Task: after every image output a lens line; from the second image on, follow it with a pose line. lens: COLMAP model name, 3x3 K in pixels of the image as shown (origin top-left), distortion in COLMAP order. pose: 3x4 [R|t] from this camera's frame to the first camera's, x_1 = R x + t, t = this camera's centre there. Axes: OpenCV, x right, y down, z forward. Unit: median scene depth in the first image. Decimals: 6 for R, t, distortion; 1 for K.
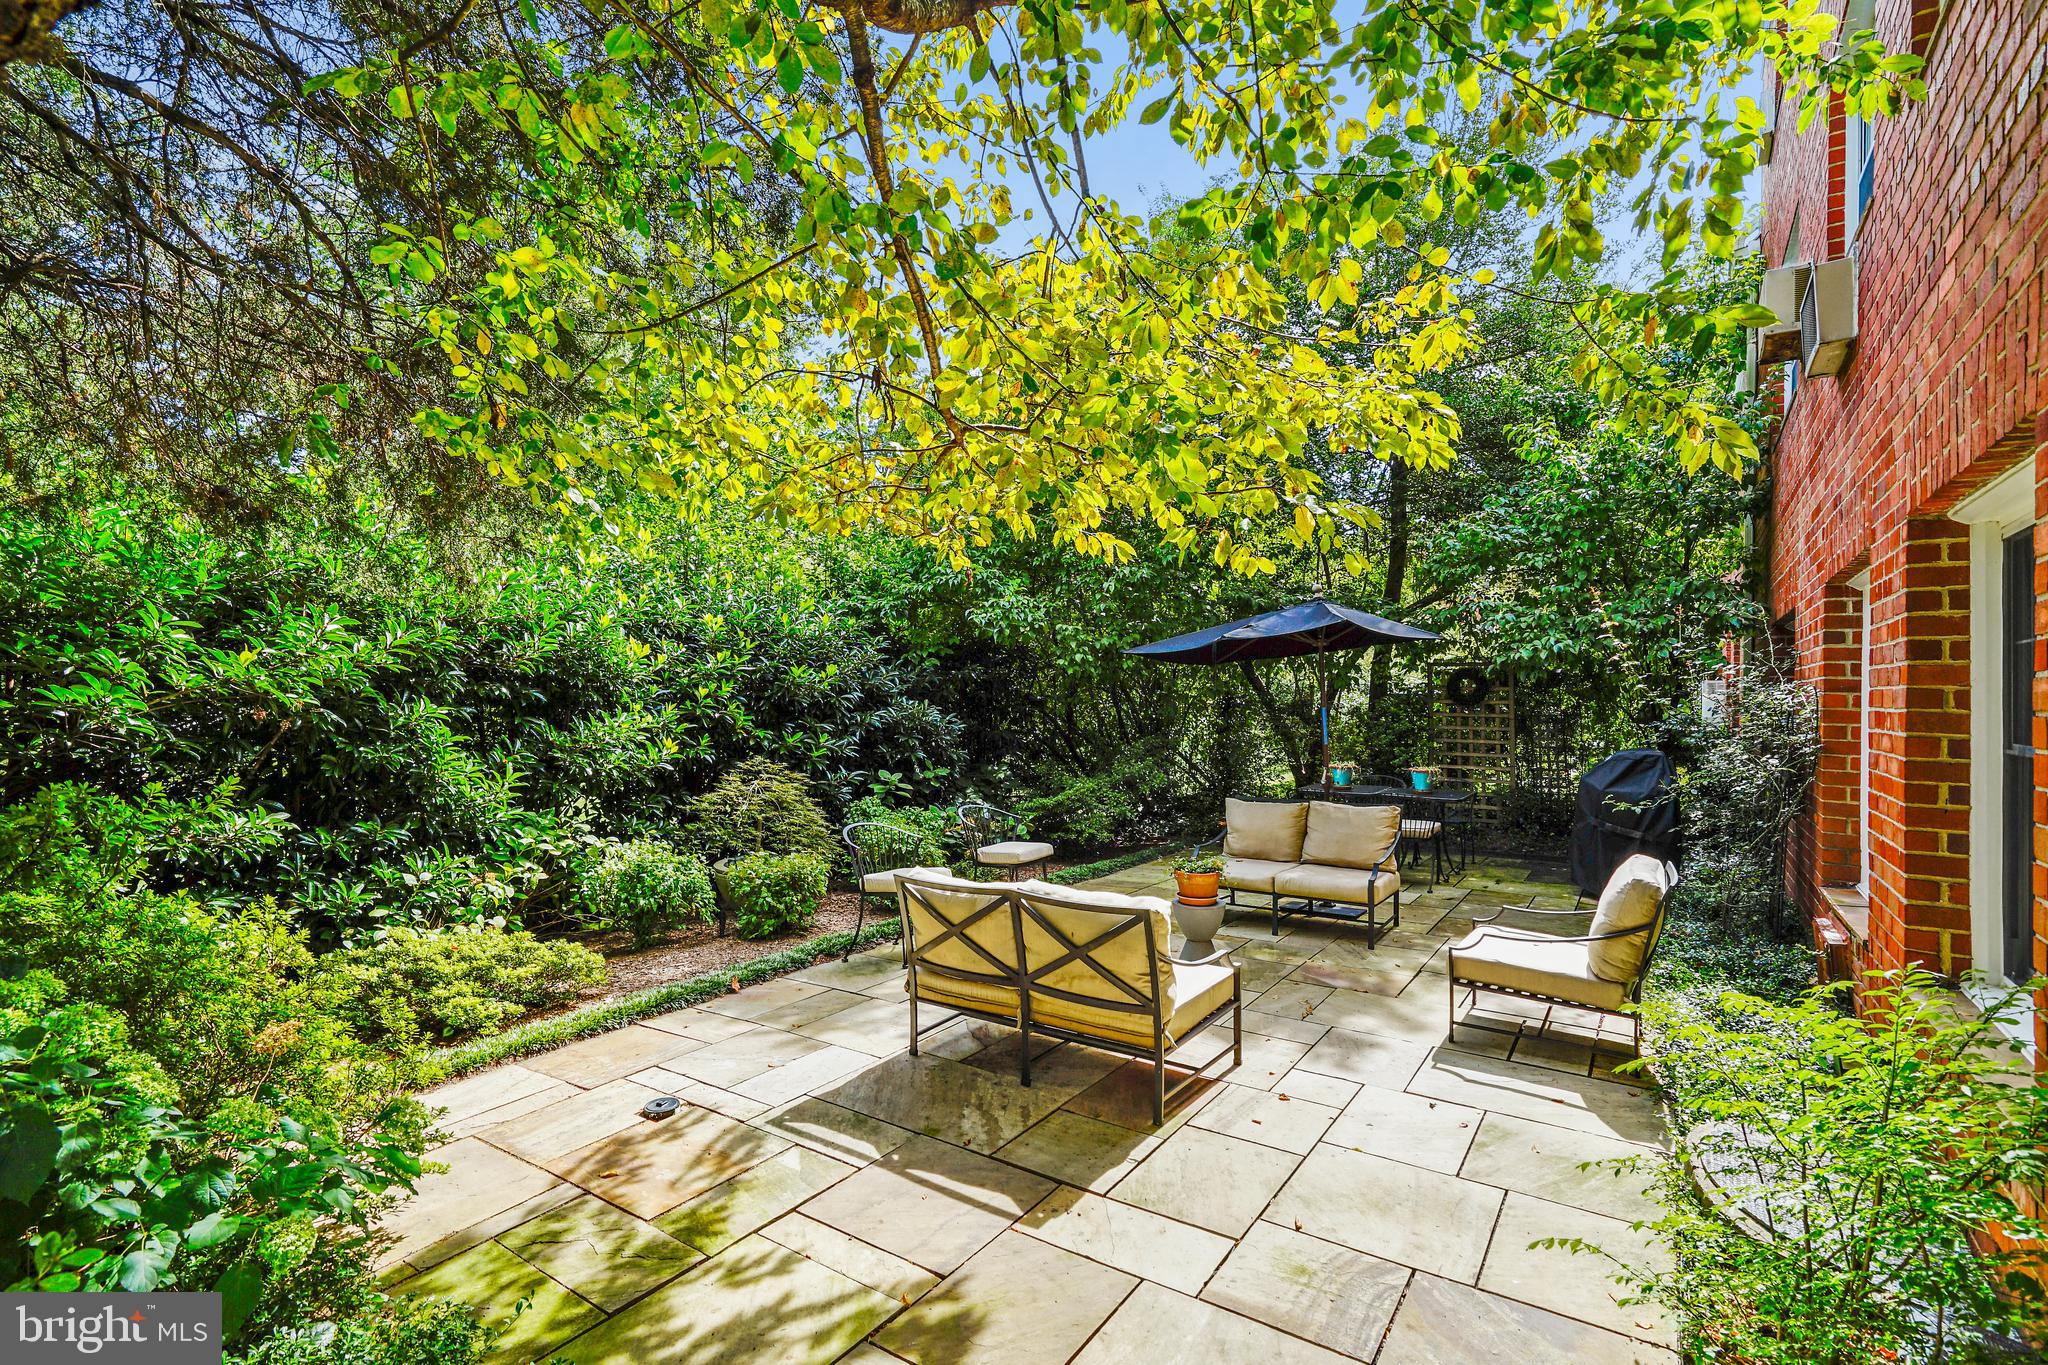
lens RADIAL K [[955.1, 0, 1024.0], [0, 955.1, 682.5], [0, 0, 1]] dist [-0.000536, 0.000049]
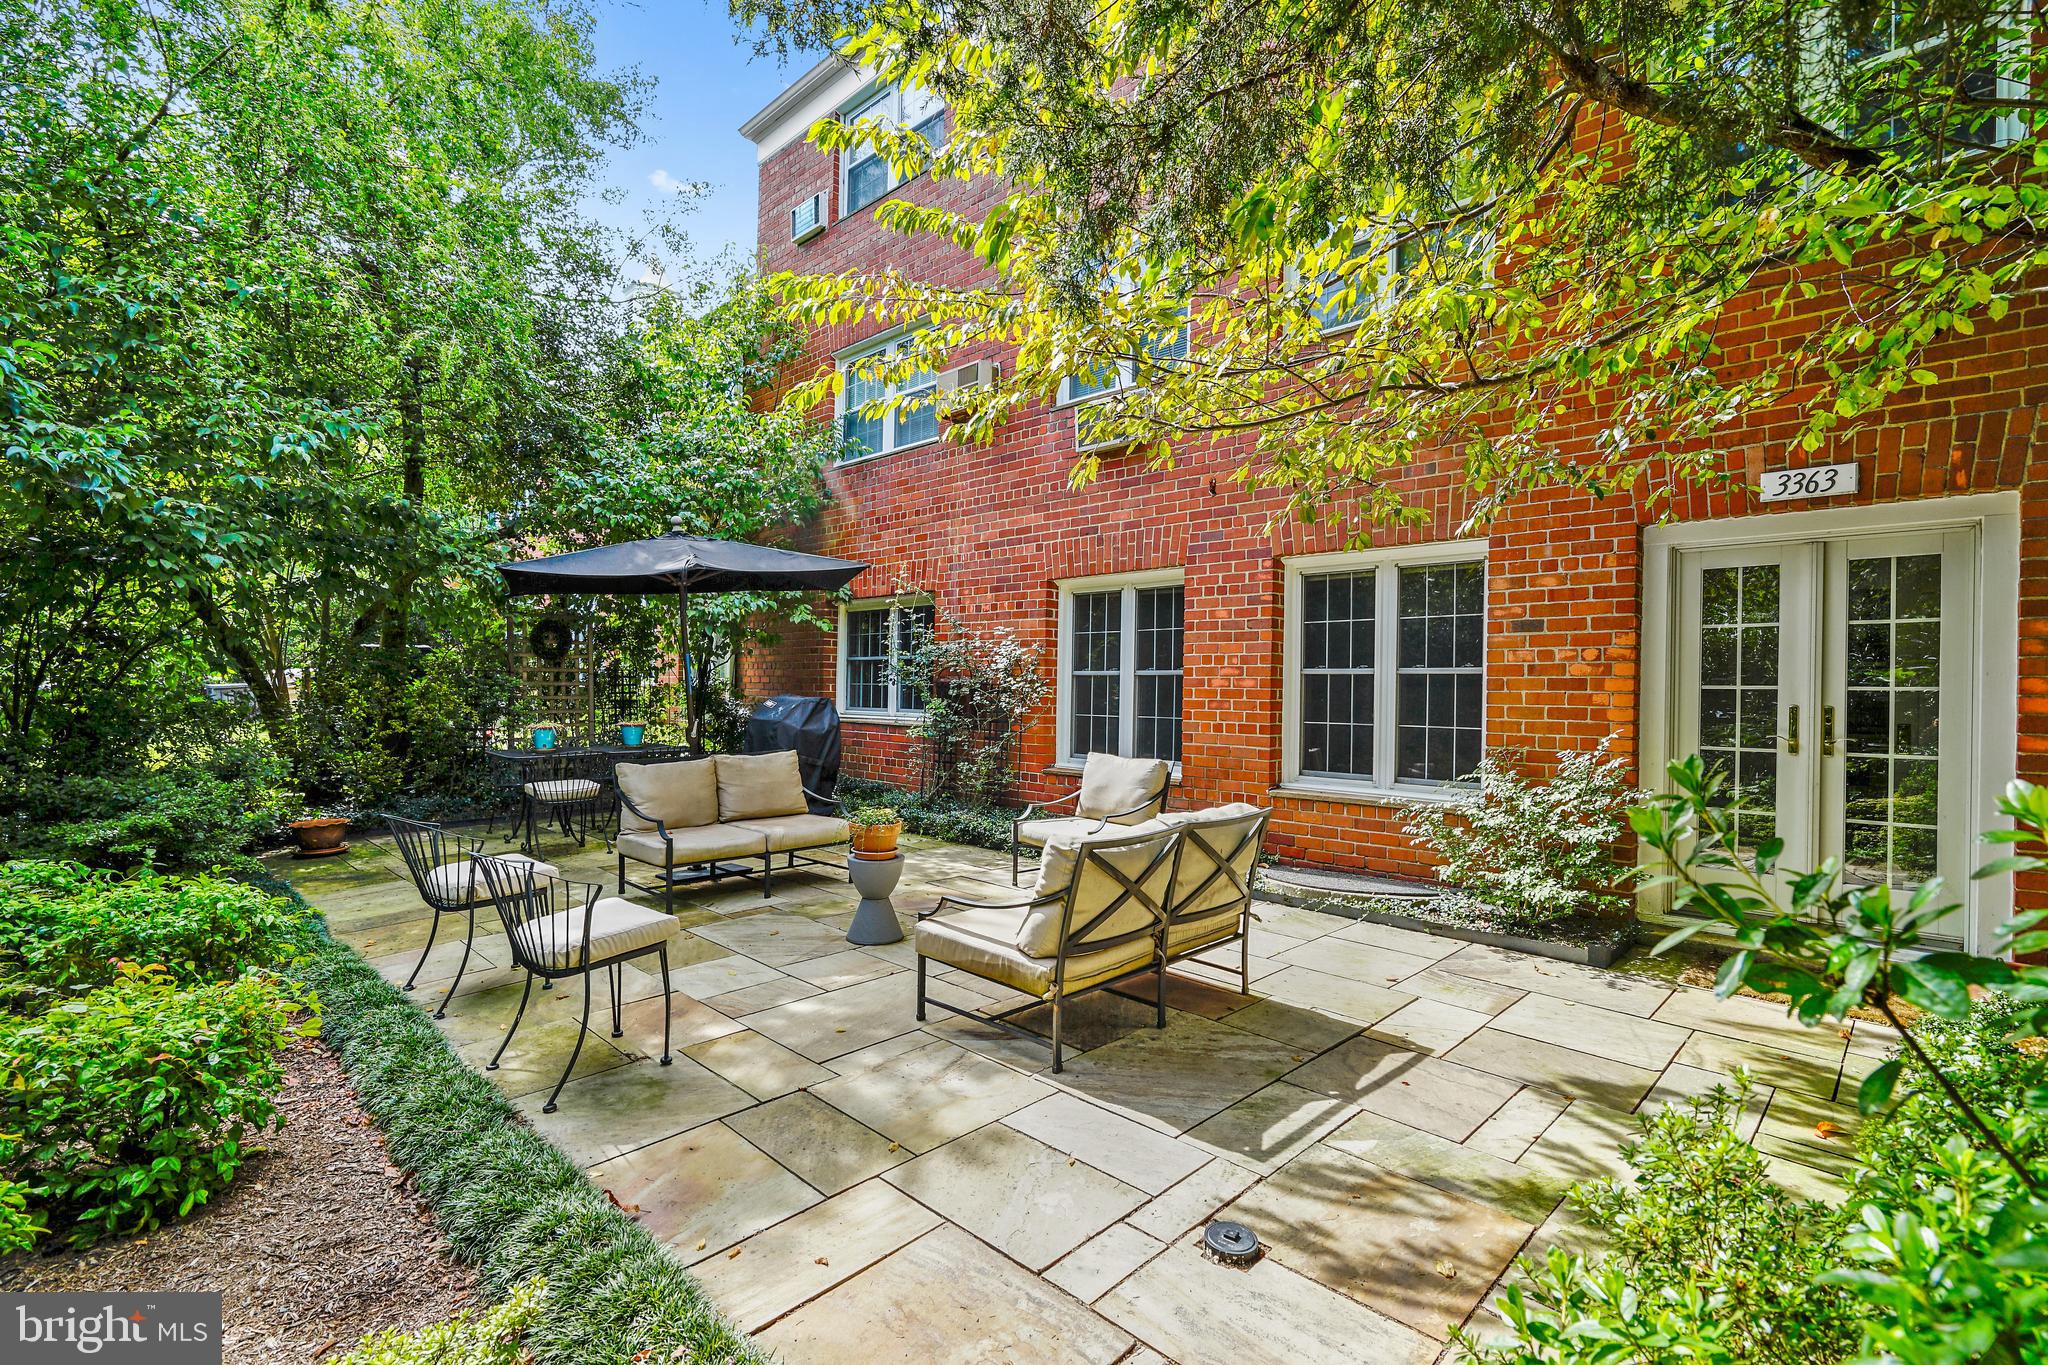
lens RADIAL K [[937.6, 0, 1000.1], [0, 937.6, 689.1], [0, 0, 1]] dist [0.001965, 0.000172]
pose [[0.202385, -0.015703, 0.979180, -0.755780], [-0.018492, 0.999632, 0.019853, 0.049090], [-0.979131, -0.022125, 0.202021, 0.766689]]
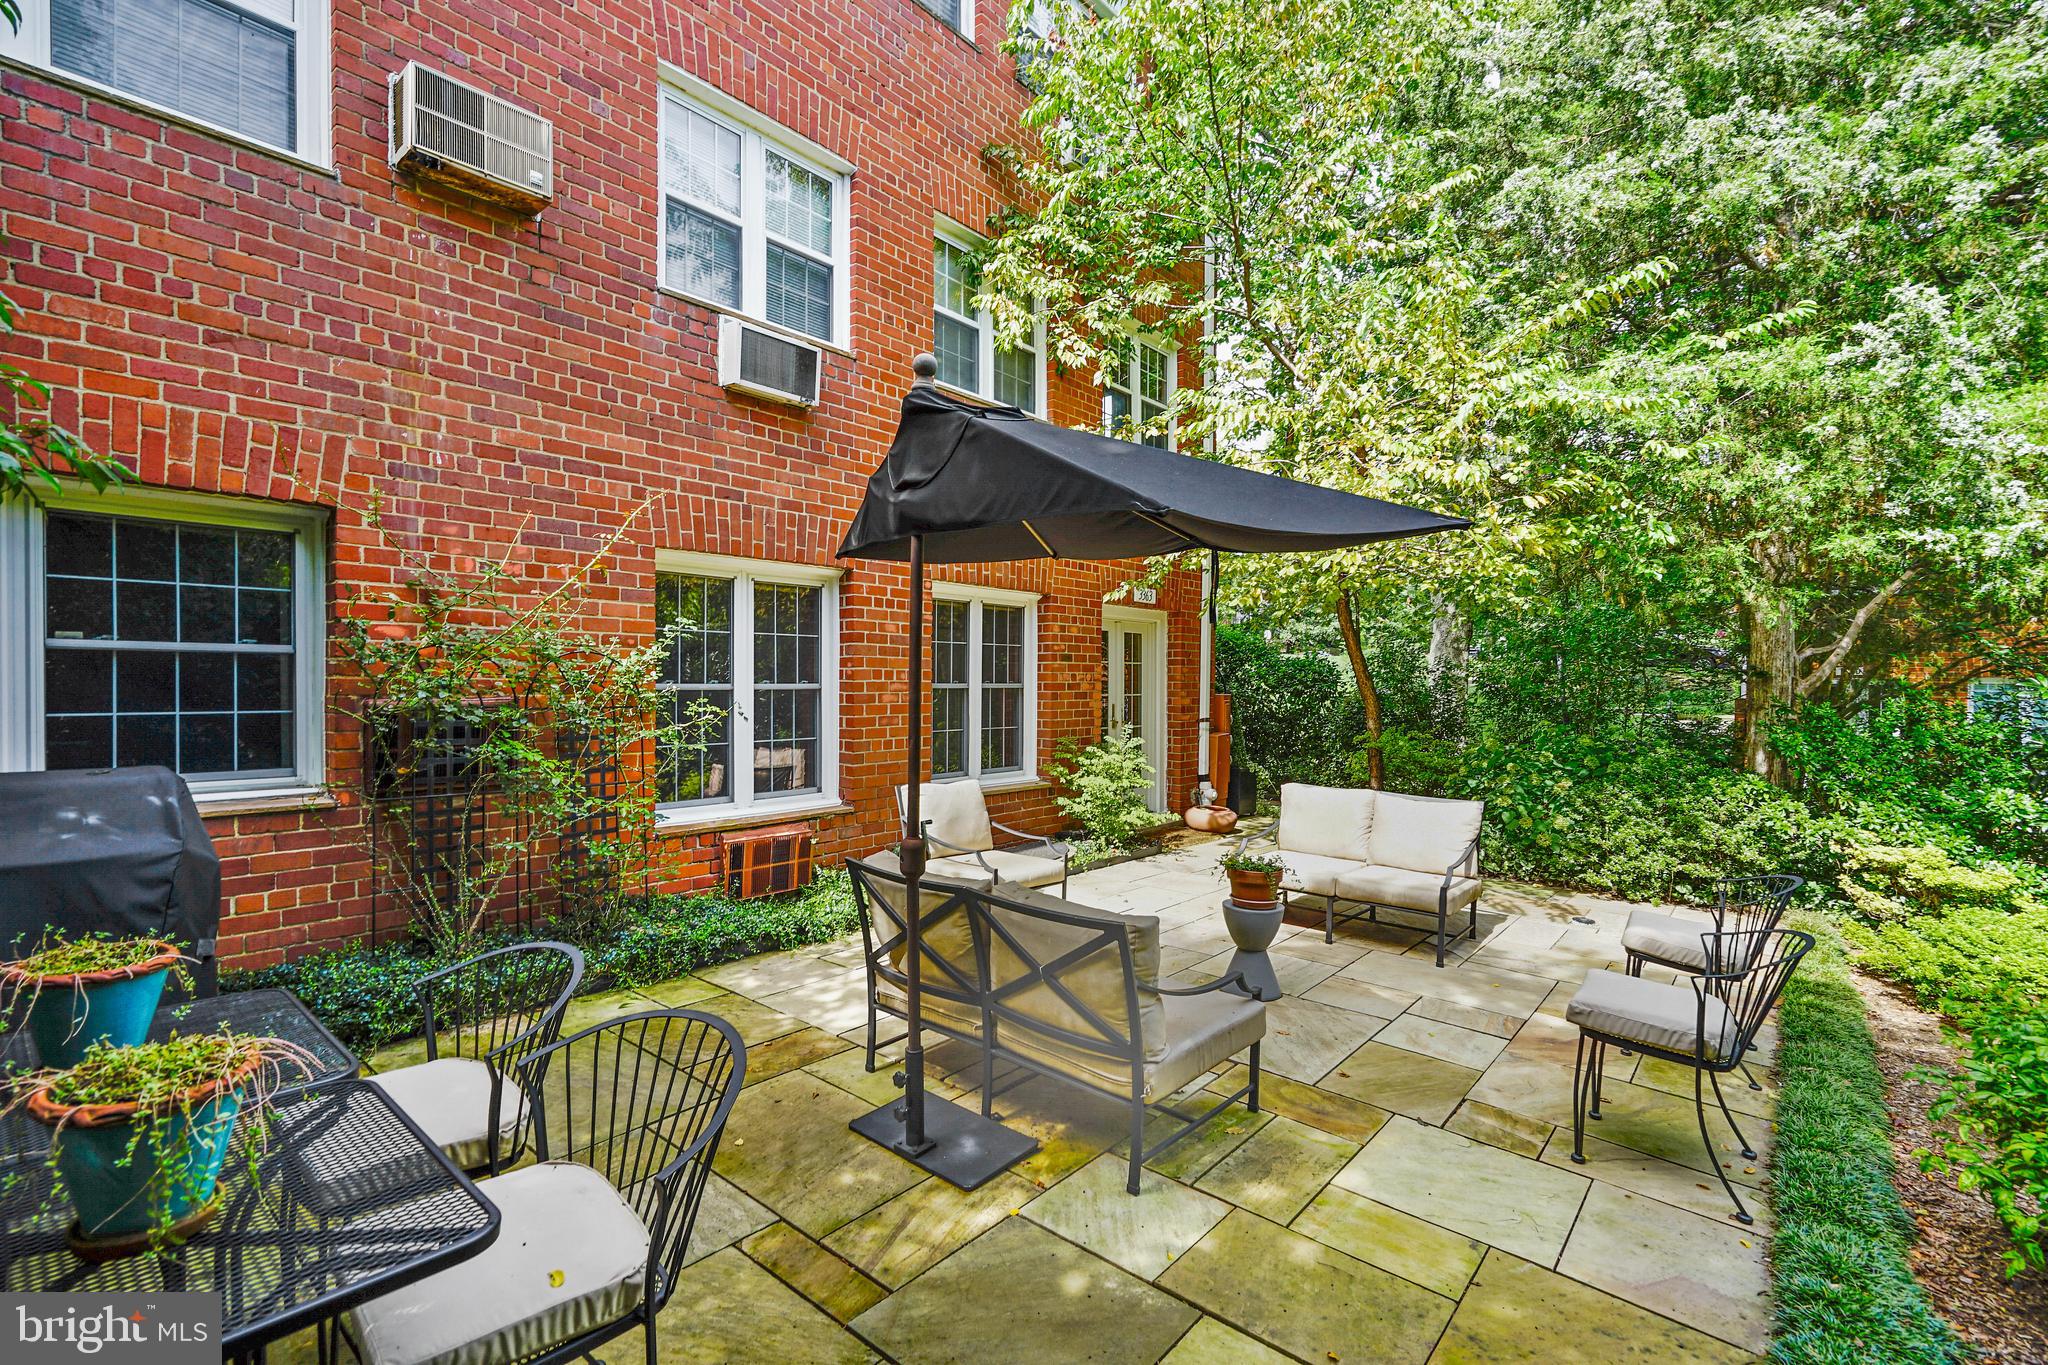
lens RADIAL K [[937.6, 0, 1000.1], [0, 937.6, 689.1], [0, 0, 1]] dist [0.001965, 0.000172]
pose [[-0.992592, -0.004274, 0.121424, 0.289828], [-0.006360, 0.999839, -0.016800, 0.068479], [-0.121332, -0.017448, -0.992459, 1.979751]]
